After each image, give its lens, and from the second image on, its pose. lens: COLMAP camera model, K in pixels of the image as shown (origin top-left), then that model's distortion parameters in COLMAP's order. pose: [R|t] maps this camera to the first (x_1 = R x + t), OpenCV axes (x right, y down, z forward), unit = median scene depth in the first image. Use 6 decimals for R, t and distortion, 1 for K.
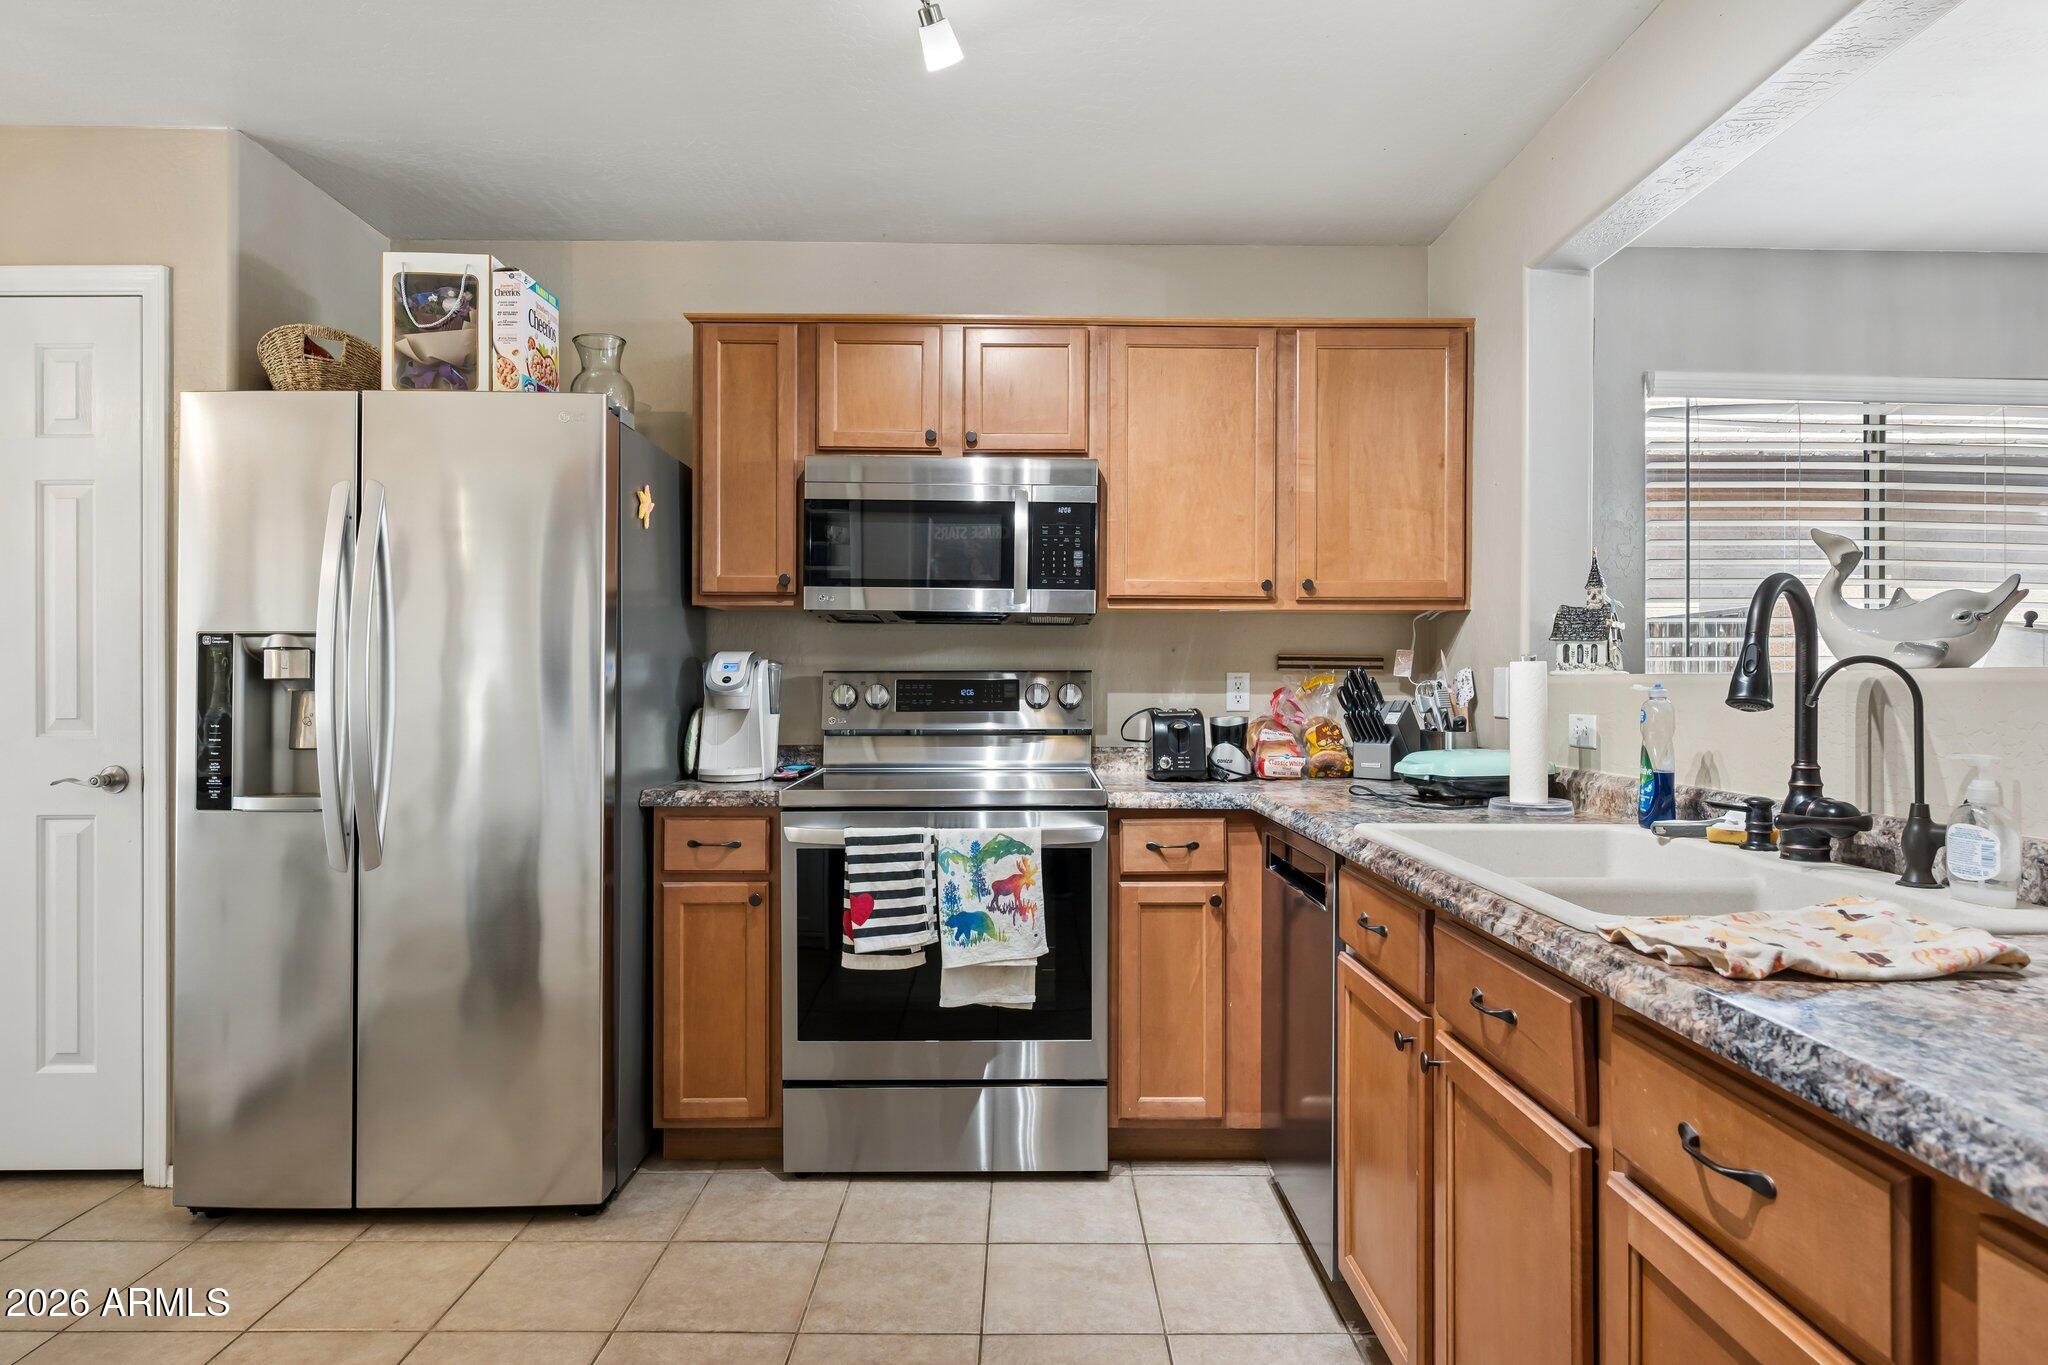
lens RADIAL K [[1139.1, 0, 1029.4], [0, 1139.1, 681.2], [0, 0, 1]] dist [-0.004868, 0.002296]
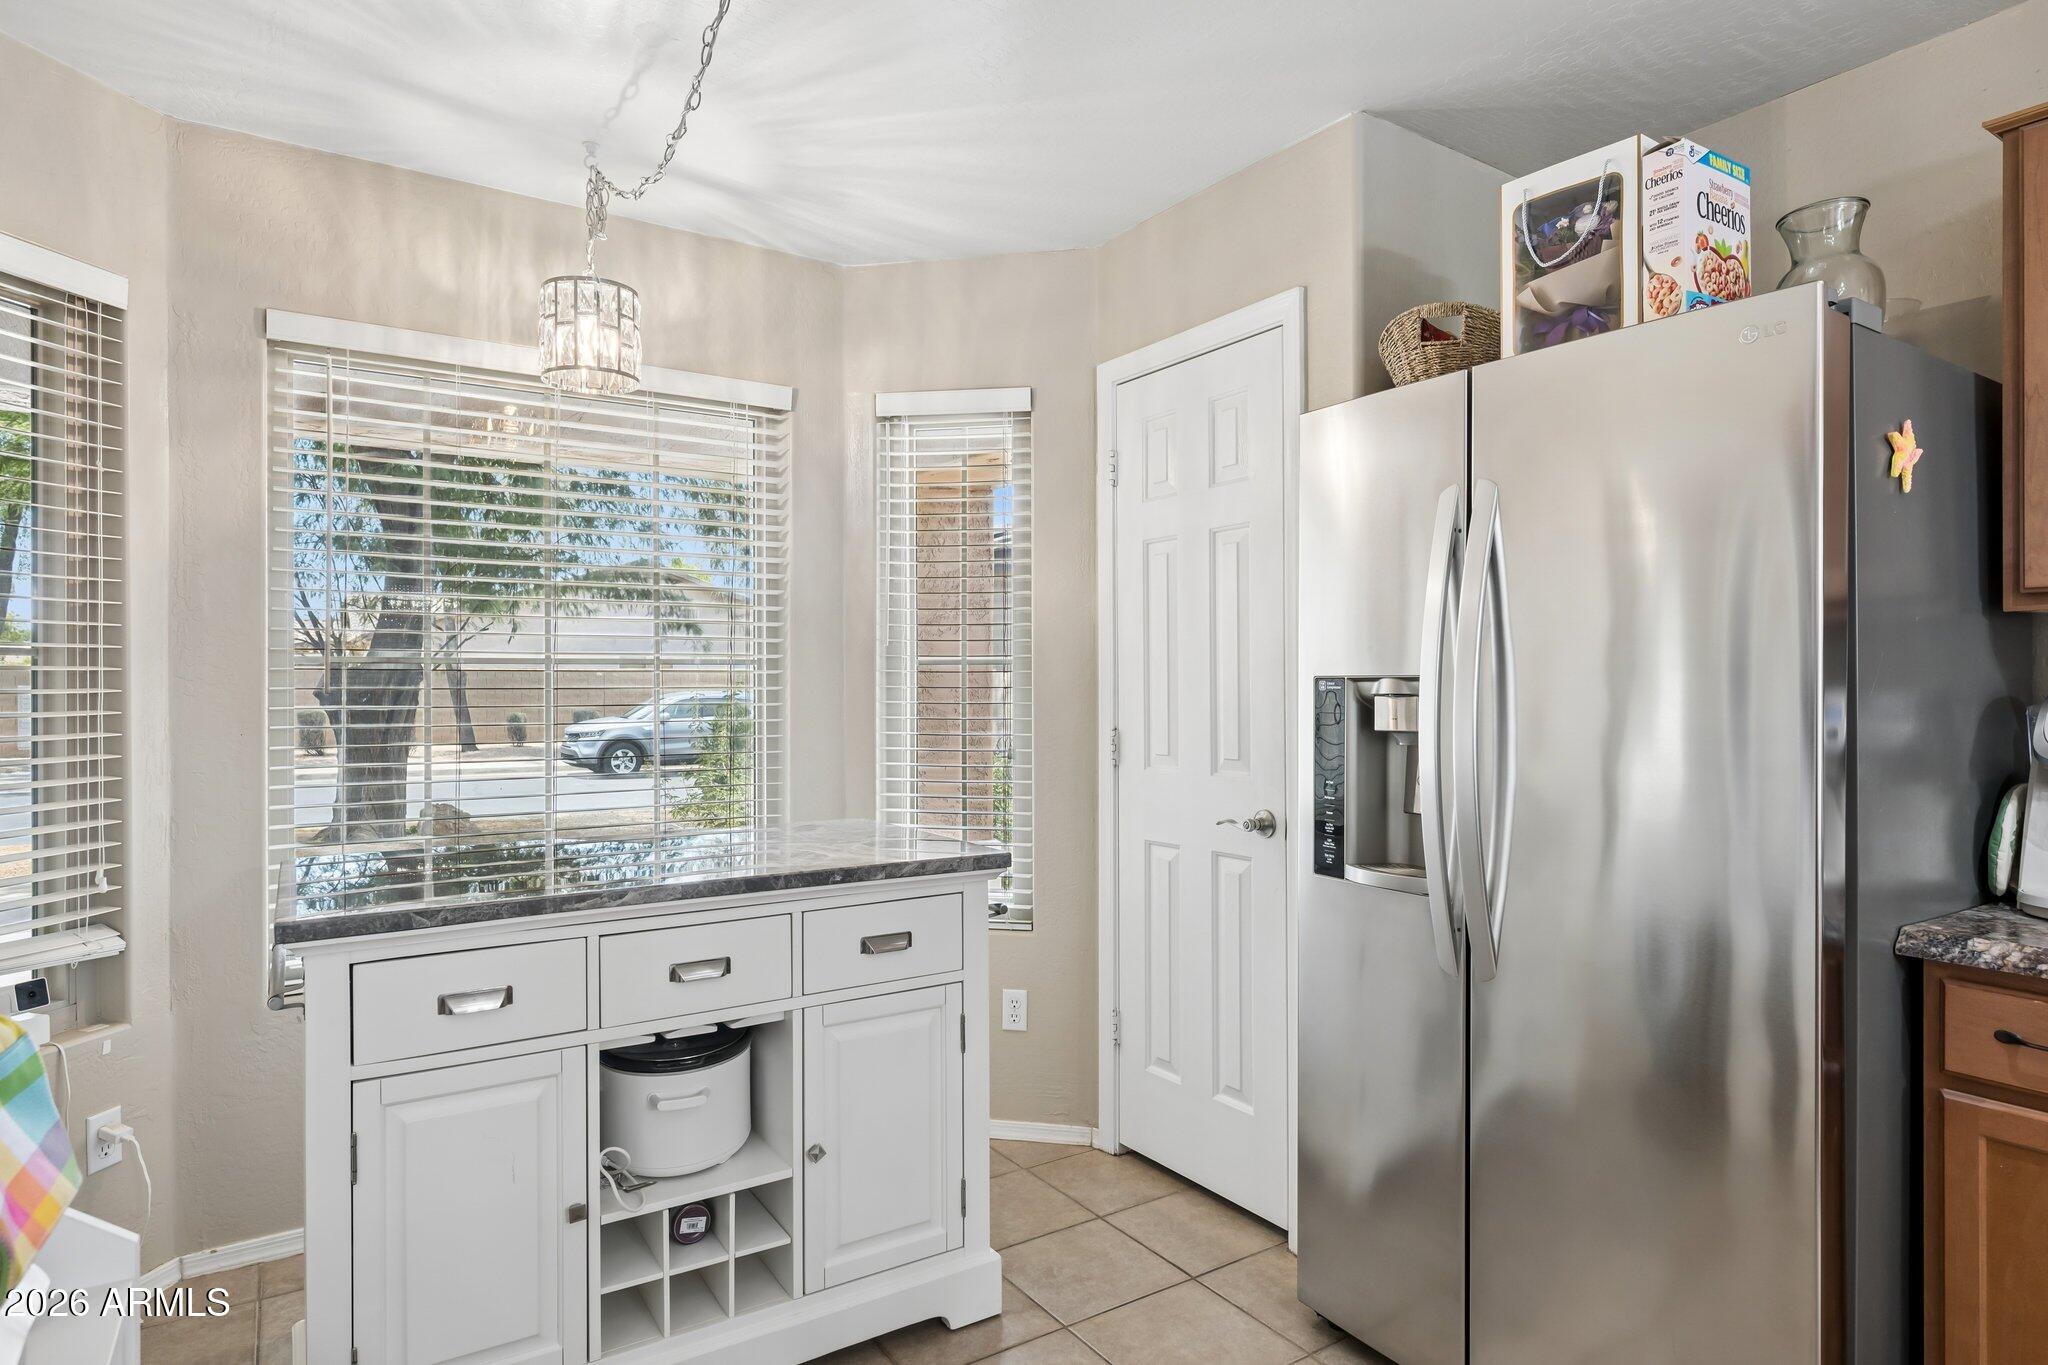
lens RADIAL K [[1139.1, 0, 1035.8], [0, 1139.1, 681.5], [0, 0, 1]] dist [-0.004868, 0.002296]
pose [[0.545367, -0.003243, -0.838191, -0.087974], [0.004168, 0.999991, -0.001157, -0.036559], [0.838187, -0.002862, 0.545375, 0.299085]]
